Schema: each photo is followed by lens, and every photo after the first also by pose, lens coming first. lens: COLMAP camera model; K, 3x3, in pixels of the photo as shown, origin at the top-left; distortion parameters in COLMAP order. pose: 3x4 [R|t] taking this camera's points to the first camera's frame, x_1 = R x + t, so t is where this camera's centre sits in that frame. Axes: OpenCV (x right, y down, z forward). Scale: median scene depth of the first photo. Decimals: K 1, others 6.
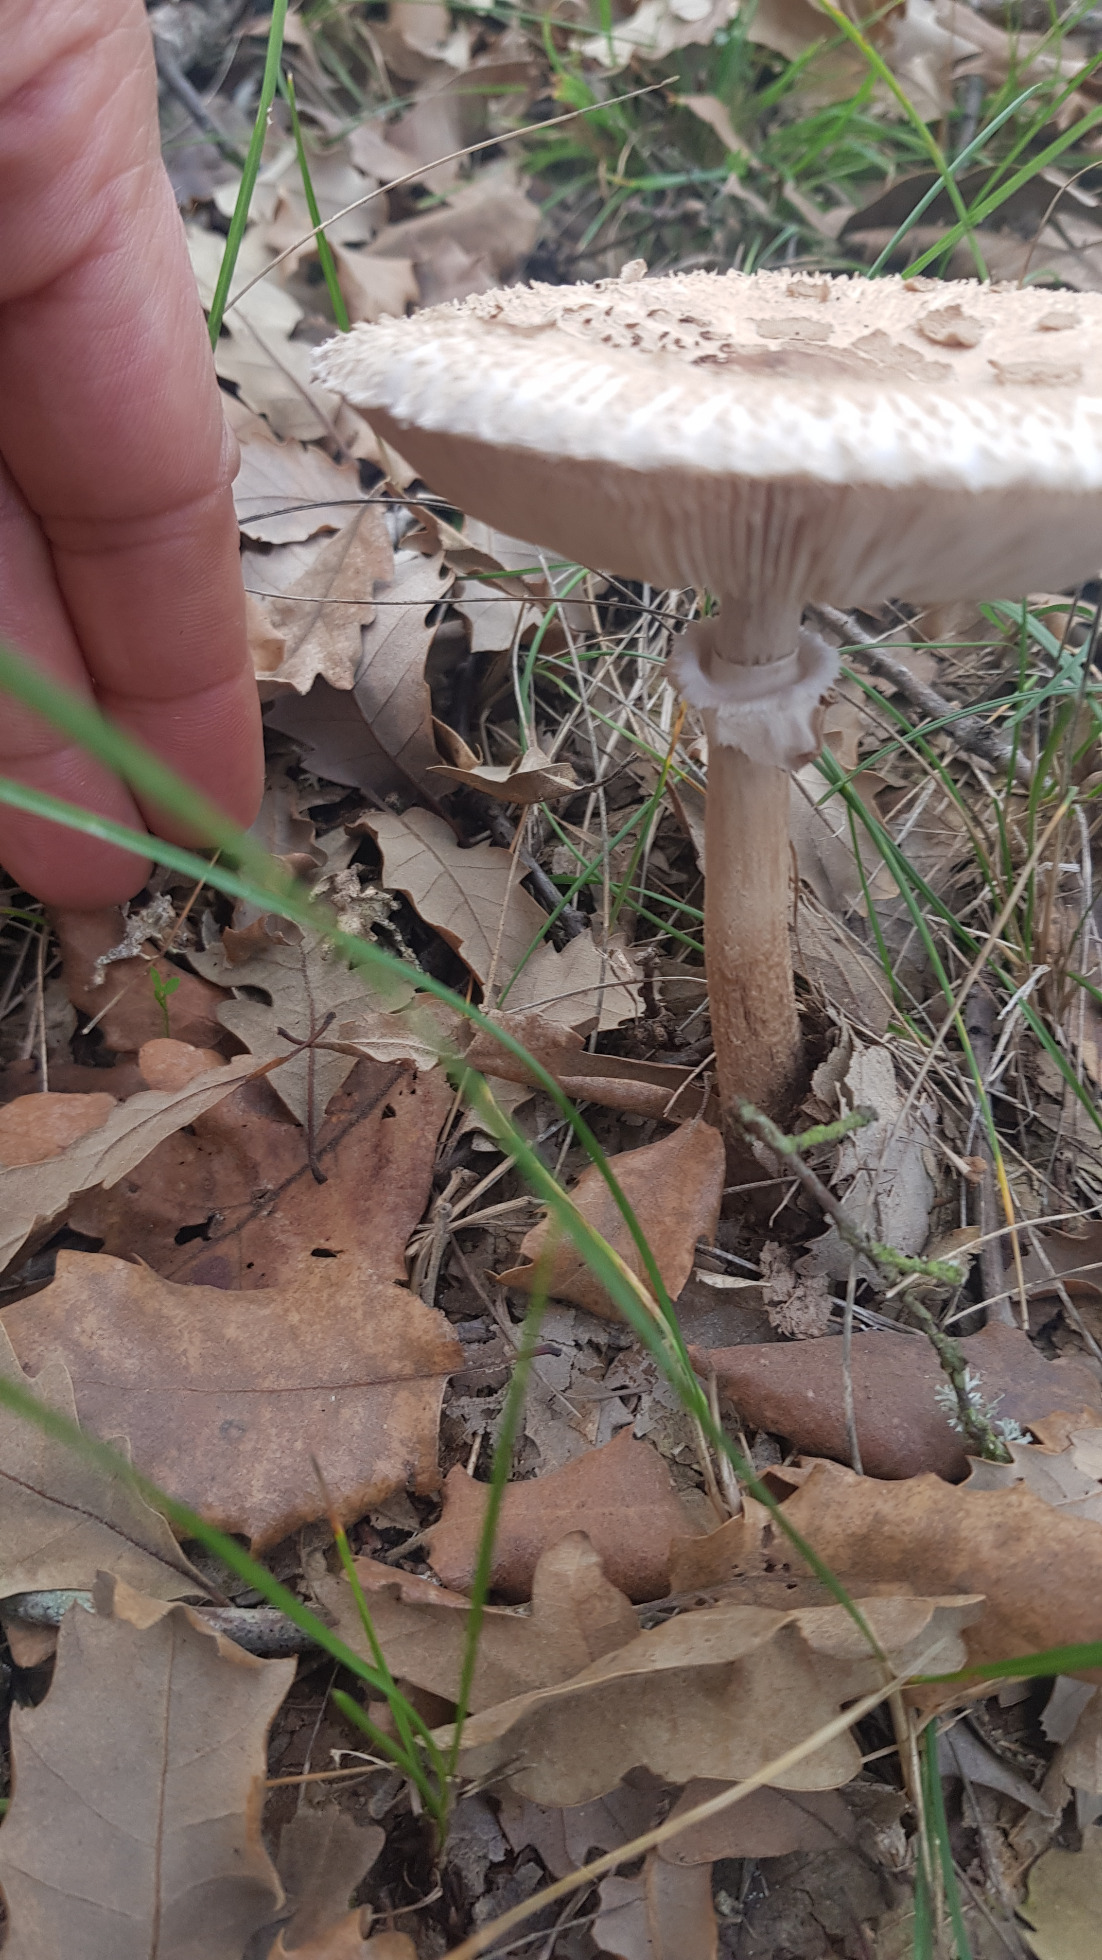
lens RADIAL K [[1570.9, 0, 510.4], [0, 1570.9, 949.8], [0, 0, 1]] dist [0.035981, -0.082300]
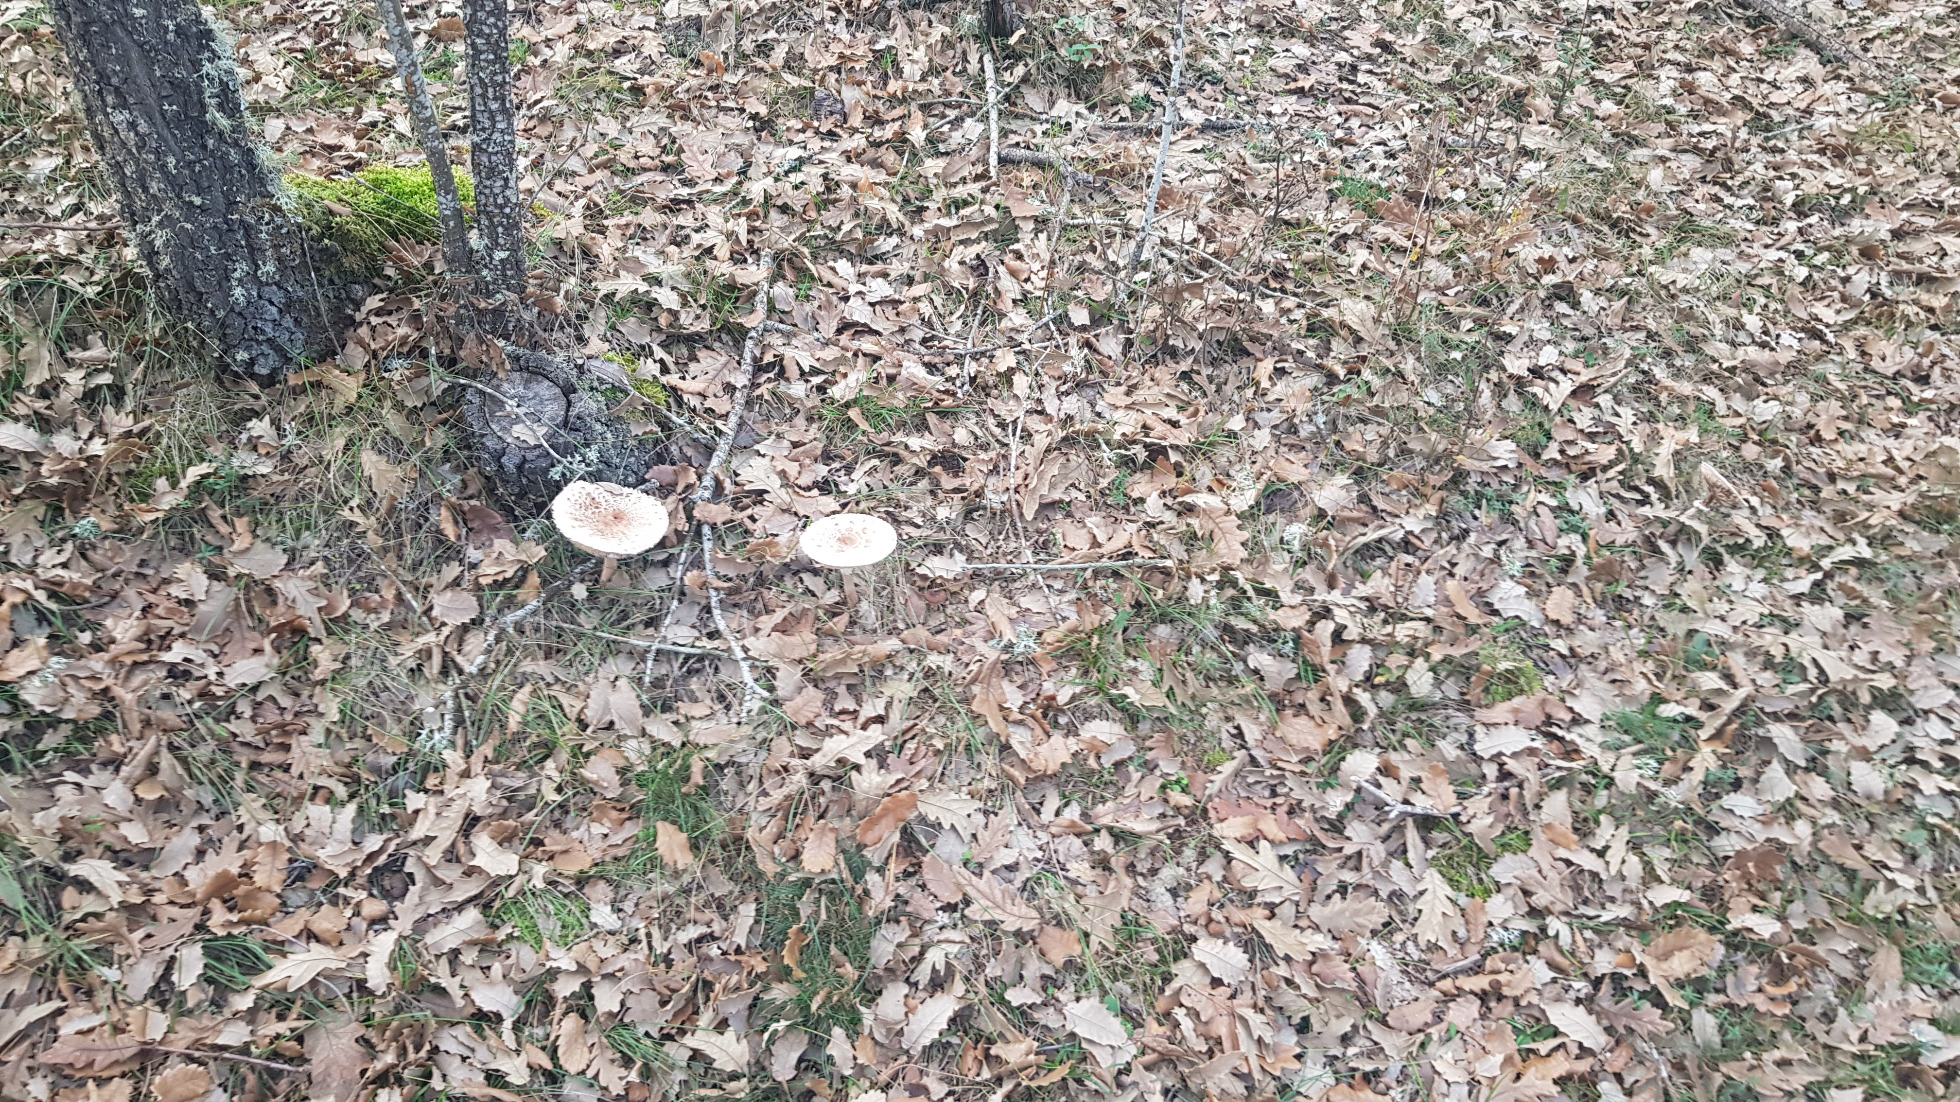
lens RADIAL K [[1570.9, 0, 983.0], [0, 1570.9, 540.5], [0, 0, 1]] dist [0.035981, -0.082300]
pose [[0.995263, -0.084290, 0.048438, 0.463916], [0.084123, 0.996440, 0.005476, -0.242796], [-0.048727, -0.001376, 0.998811, -7.142631]]
